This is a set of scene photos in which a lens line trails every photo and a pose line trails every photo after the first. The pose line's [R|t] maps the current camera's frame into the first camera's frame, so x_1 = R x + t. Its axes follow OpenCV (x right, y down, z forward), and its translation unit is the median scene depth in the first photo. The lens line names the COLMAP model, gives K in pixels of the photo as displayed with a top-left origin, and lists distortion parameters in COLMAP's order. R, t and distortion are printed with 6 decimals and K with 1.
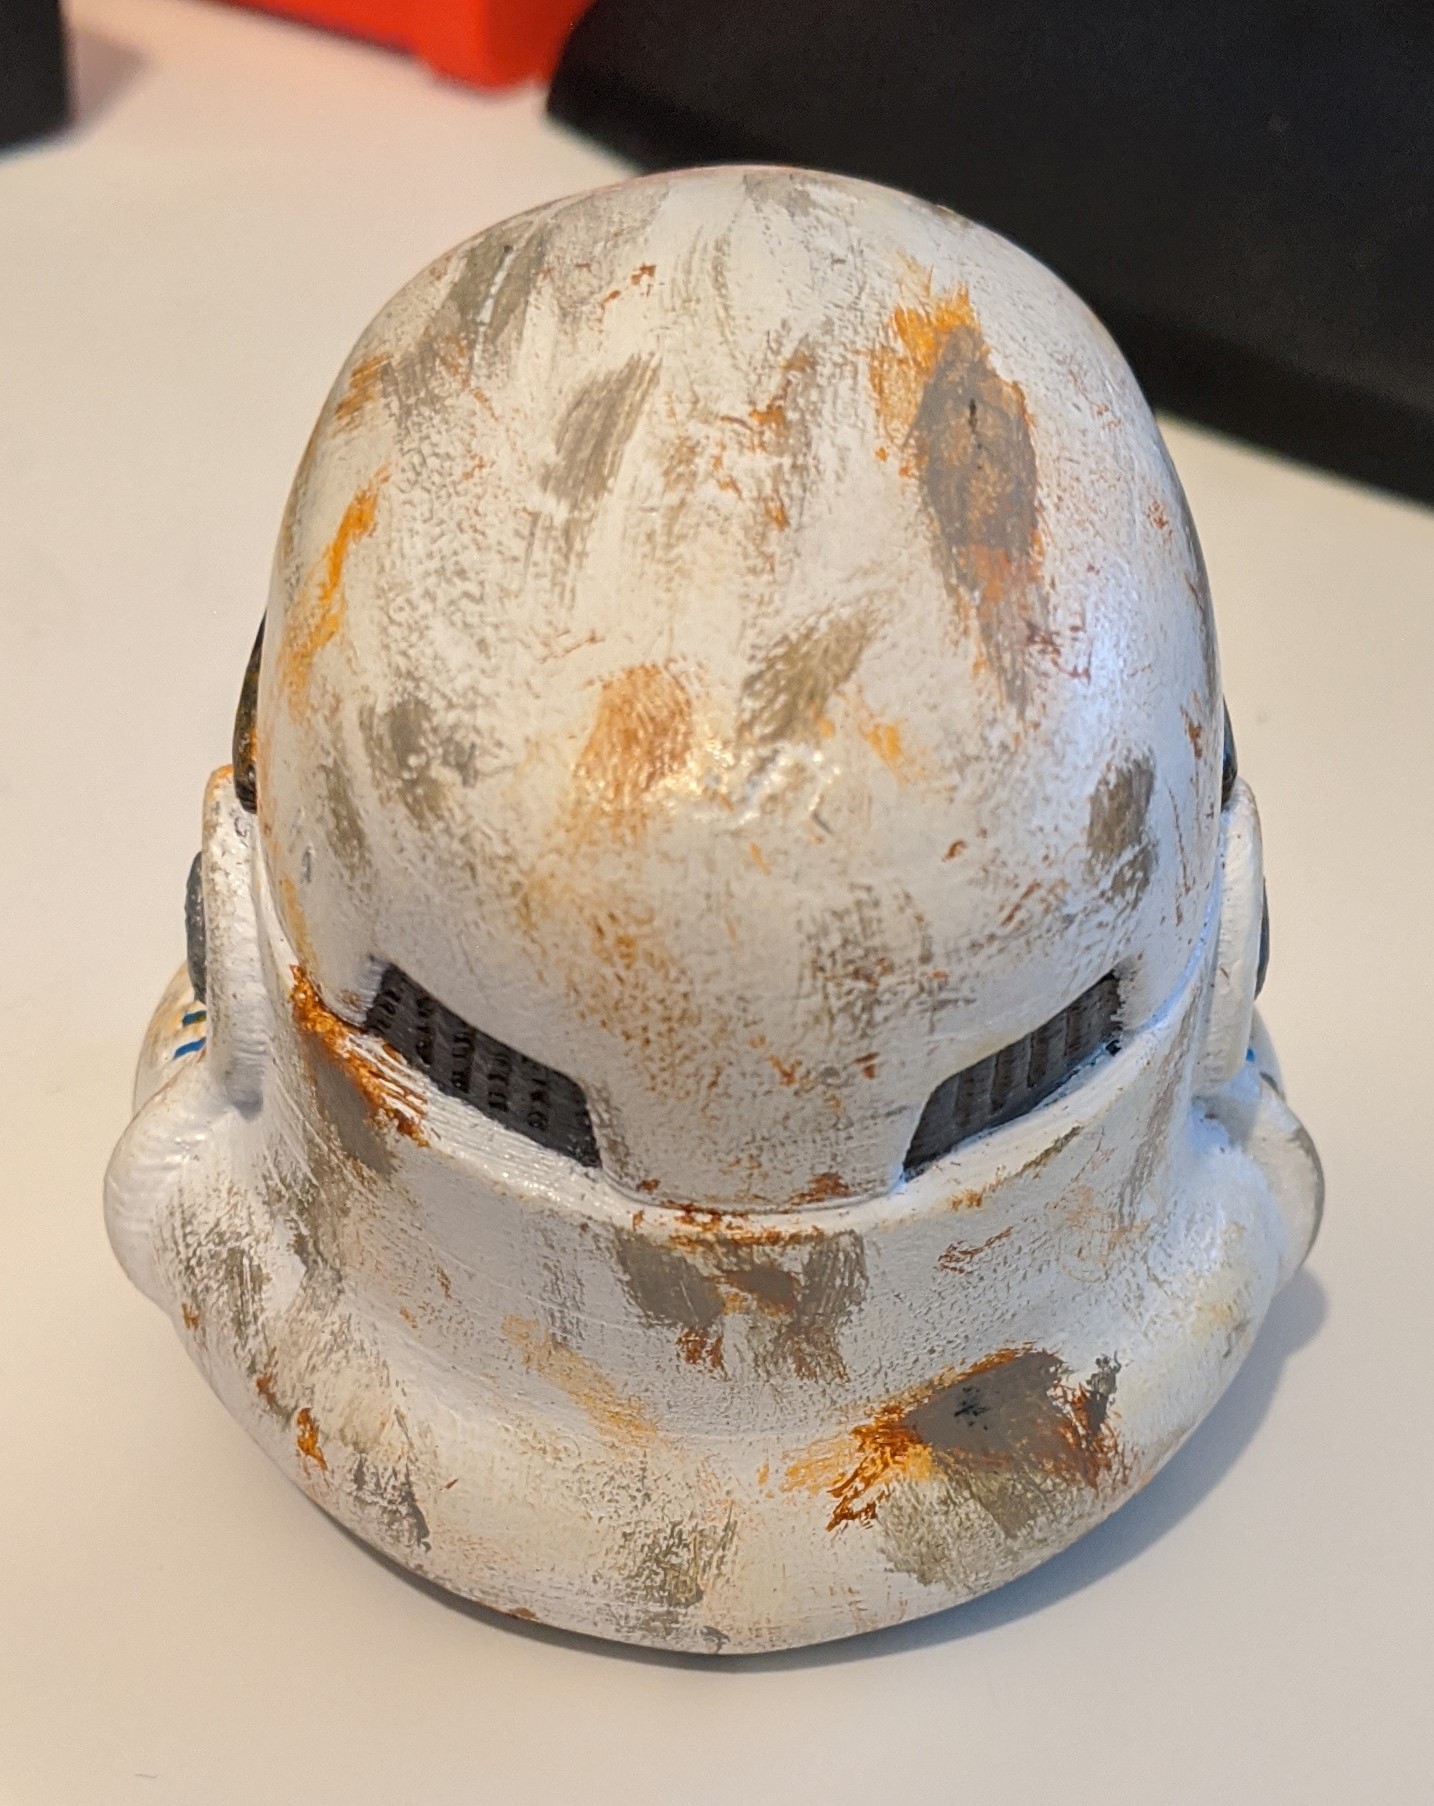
lens RADIAL K [[1535.3, 0, 717.0], [0, 1535.3, 903.0], [0, 0, 1]] dist [-0.045107, -0.001612]
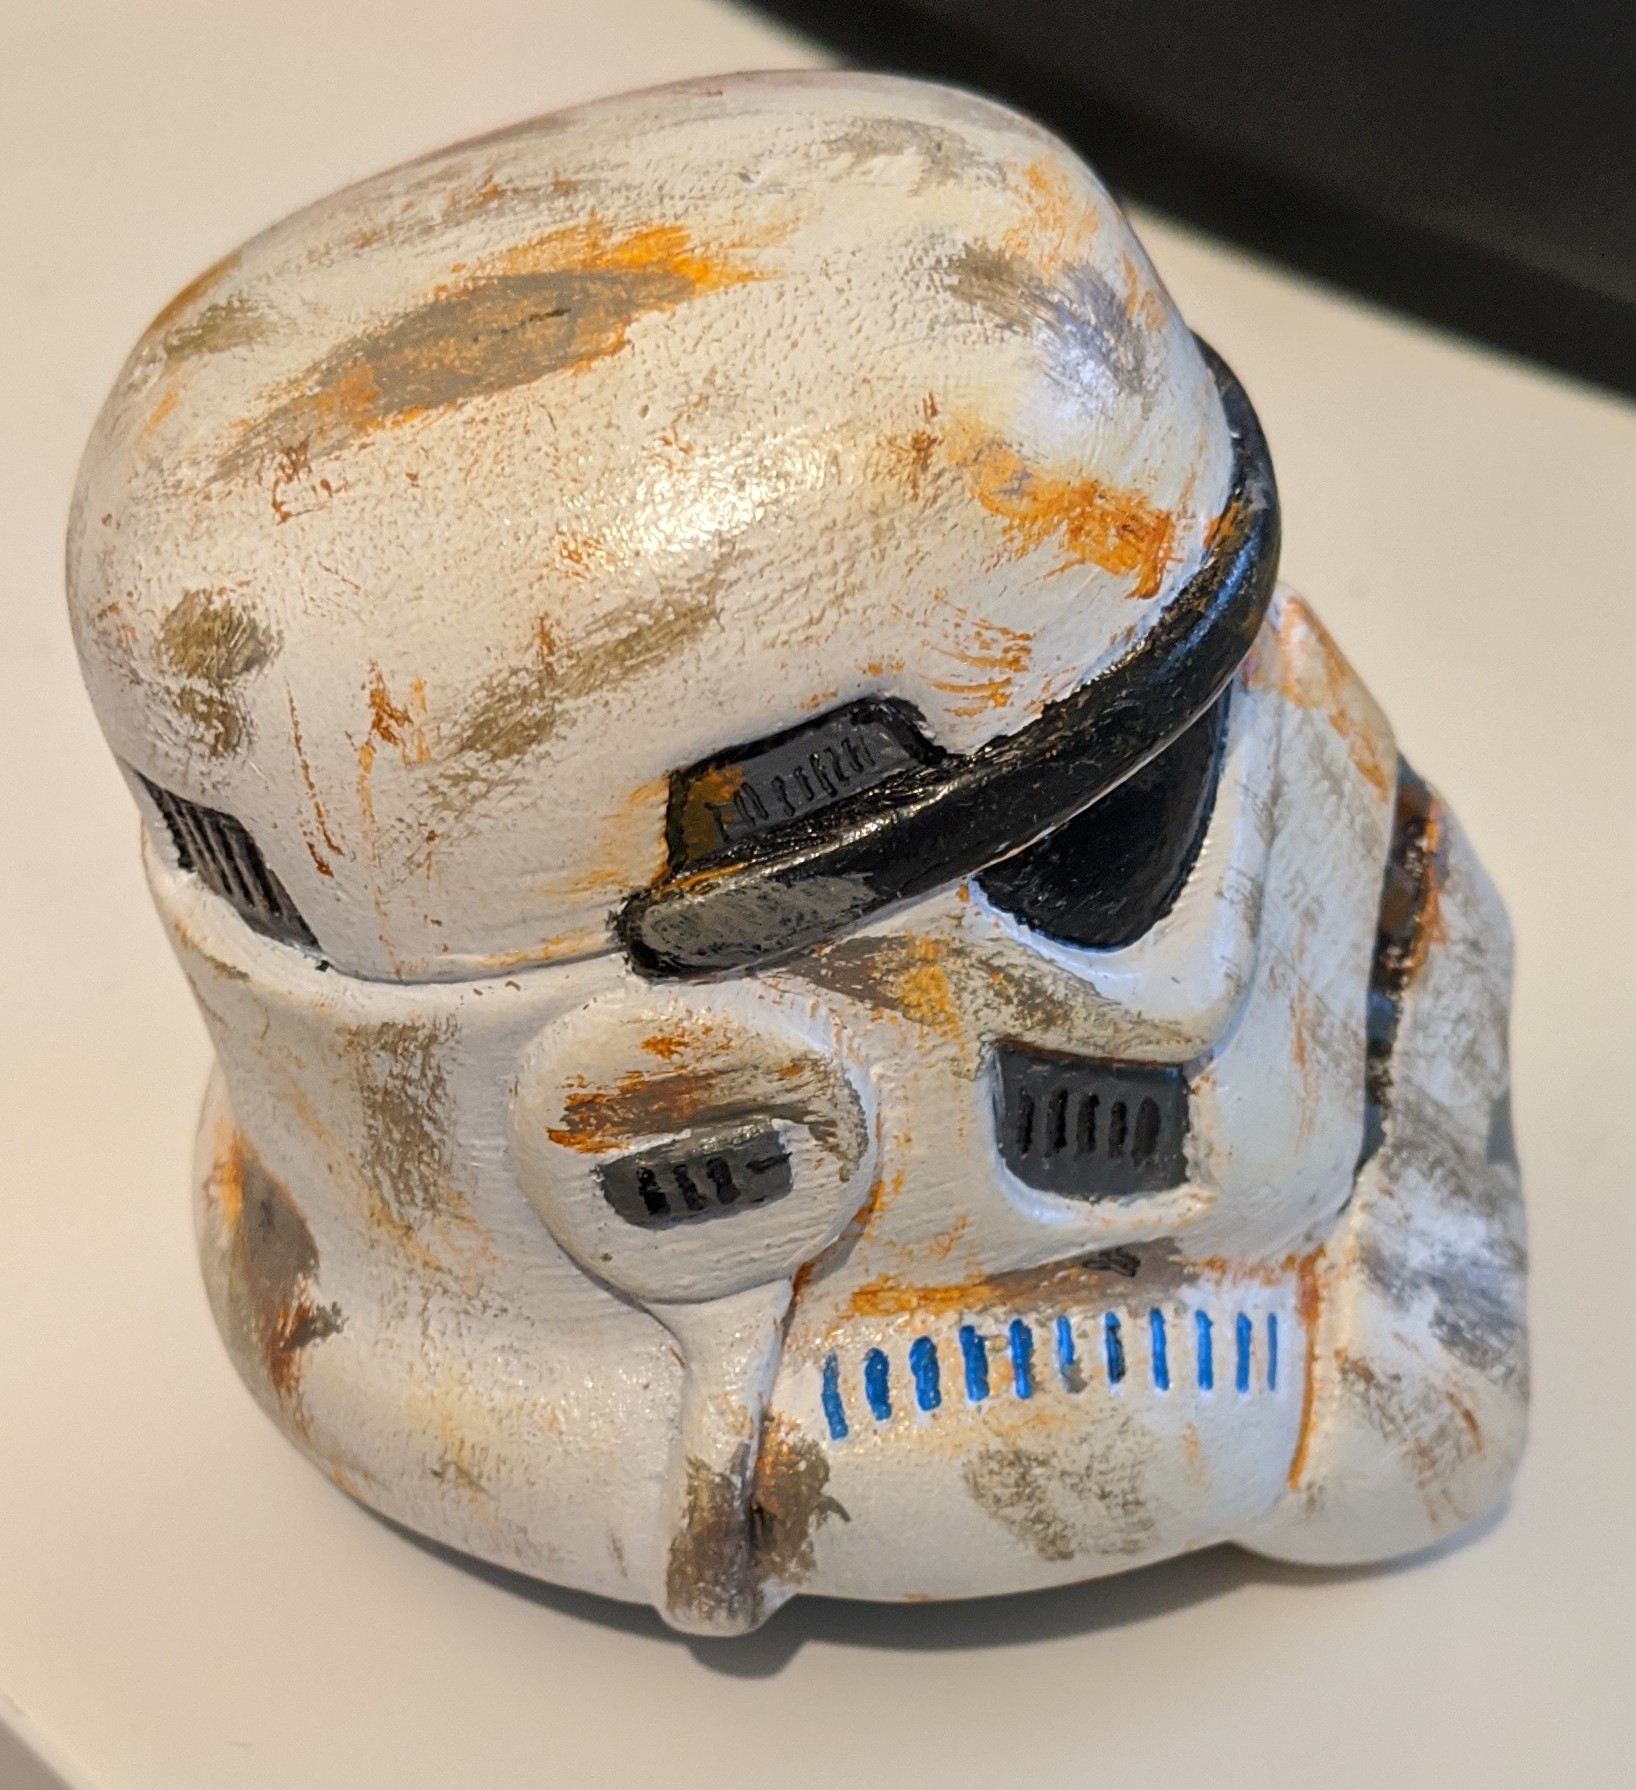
lens RADIAL K [[1616.3, 0, 818.0], [0, 1616.3, 895.0], [0, 0, 1]] dist [-0.007463, -0.004099]
pose [[0.393266, 0.792823, -0.465589, 1.018683], [-0.793893, 0.548241, 0.262994, -0.544248], [0.463762, 0.266201, 0.845022, 0.368651]]
